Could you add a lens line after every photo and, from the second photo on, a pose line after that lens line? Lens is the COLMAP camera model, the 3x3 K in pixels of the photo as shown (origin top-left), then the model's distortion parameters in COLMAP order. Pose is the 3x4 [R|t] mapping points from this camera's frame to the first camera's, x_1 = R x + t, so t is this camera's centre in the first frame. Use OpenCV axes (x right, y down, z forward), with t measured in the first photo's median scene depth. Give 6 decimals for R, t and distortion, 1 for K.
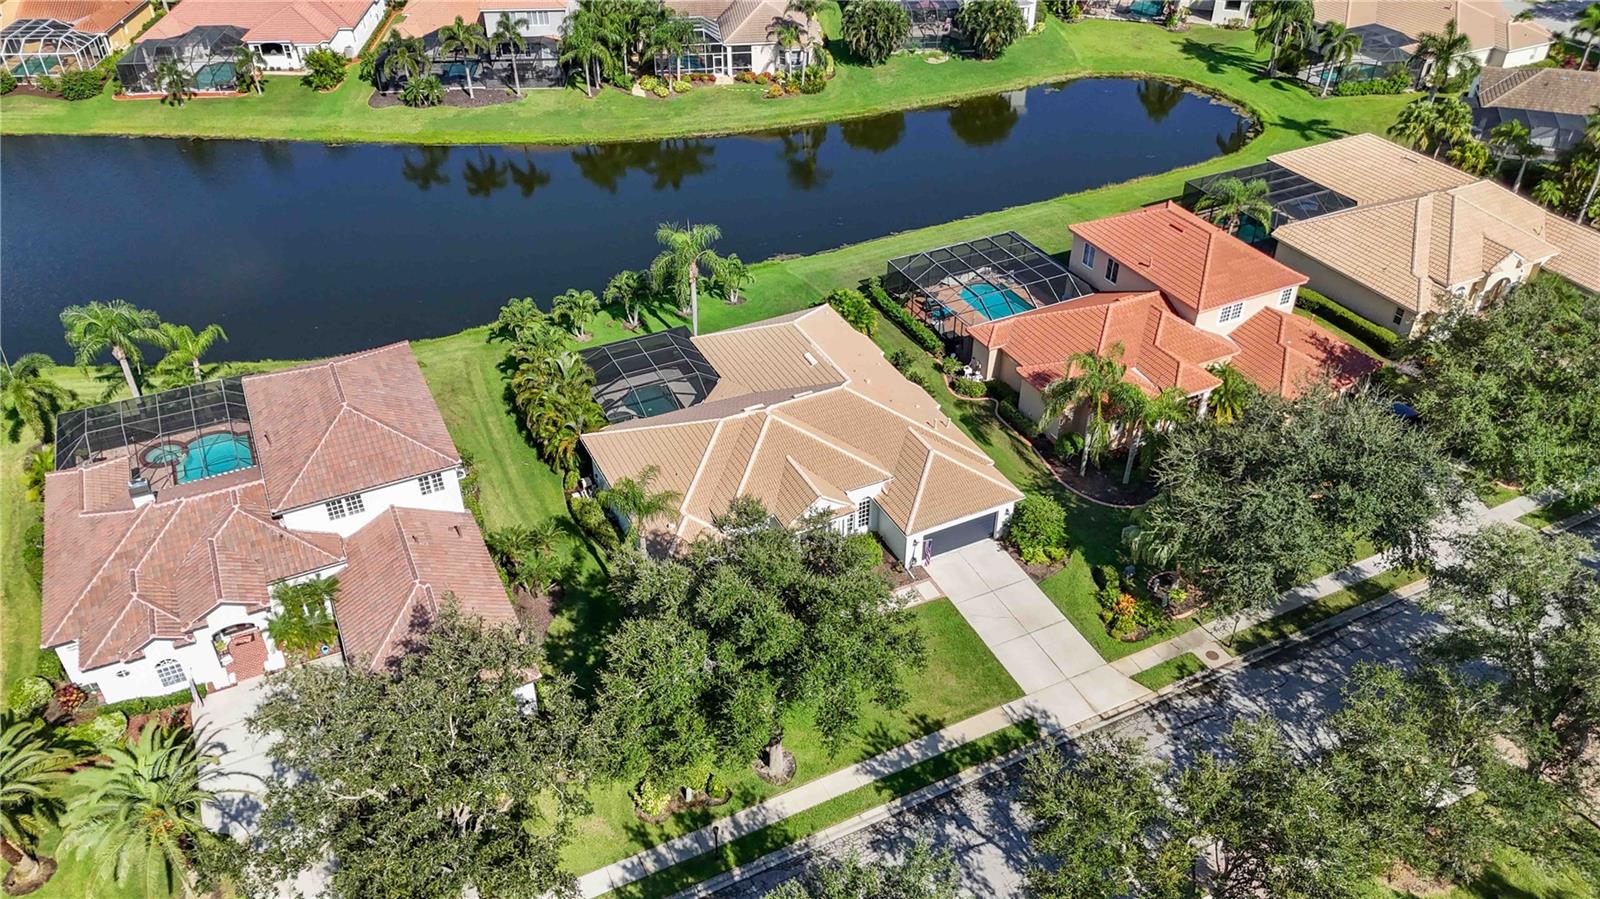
lens RADIAL K [[1166.3, 0, 796.5], [0, 1166.3, 464.6], [0, 0, 1]] dist [0.100052, -0.137413]
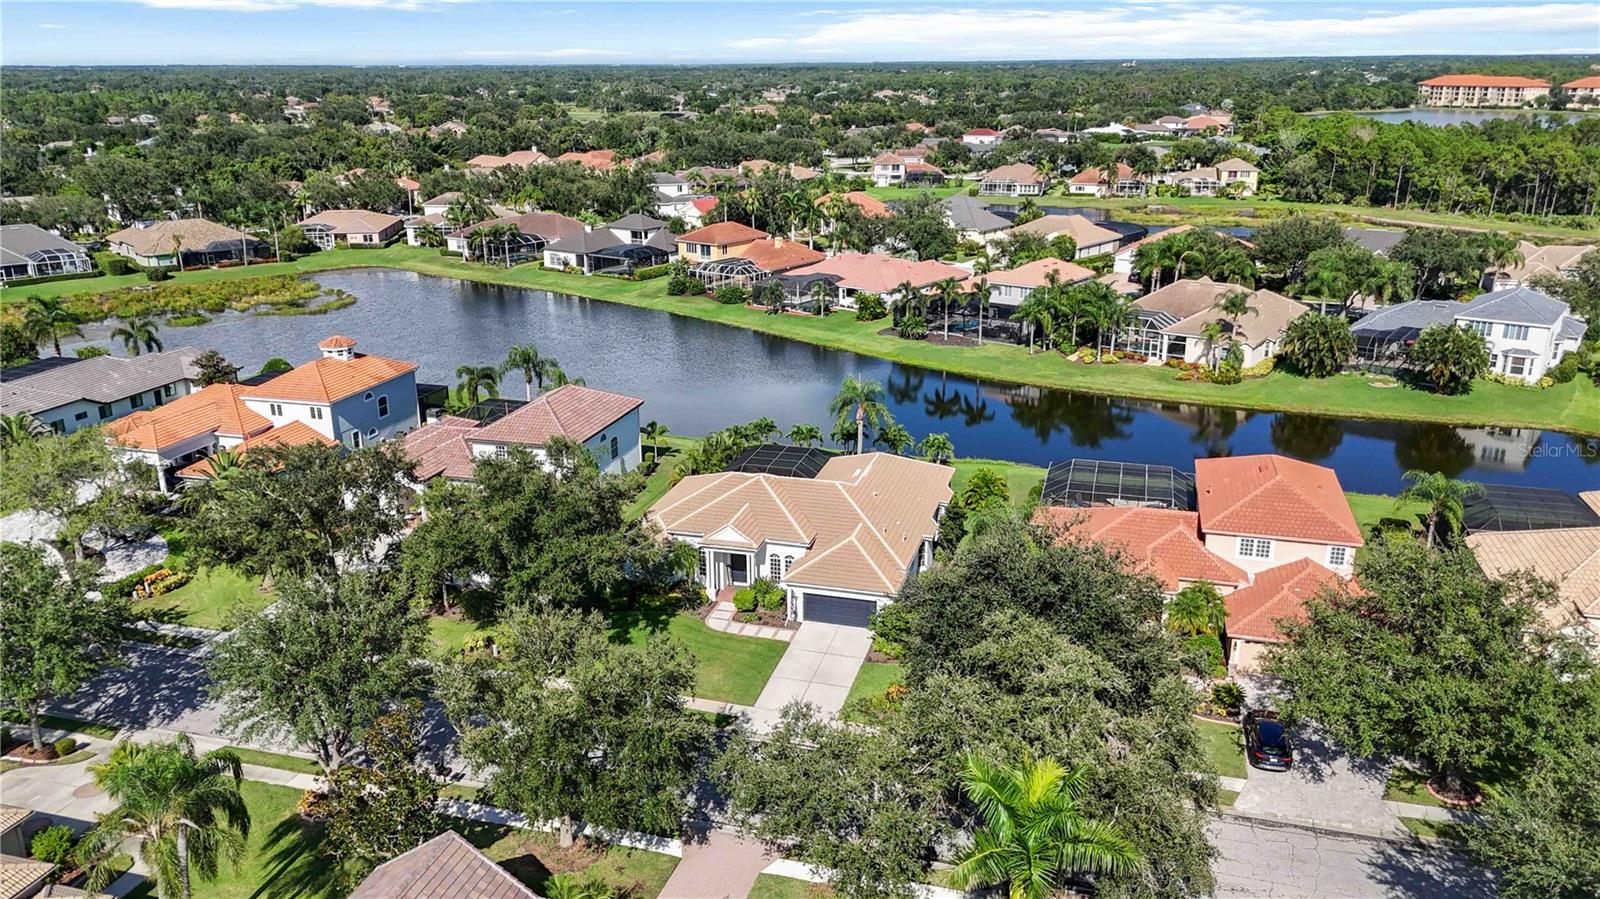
lens RADIAL K [[1174.8, 0, 800.0], [0, 1174.8, 449.5], [0, 0, 1]] dist [0.072211, -0.055720]
pose [[0.741243, 0.206997, -0.638523, 0.687326], [-0.399799, 0.900270, -0.172264, 0.112398], [0.539184, 0.382971, 0.750076, 0.045555]]
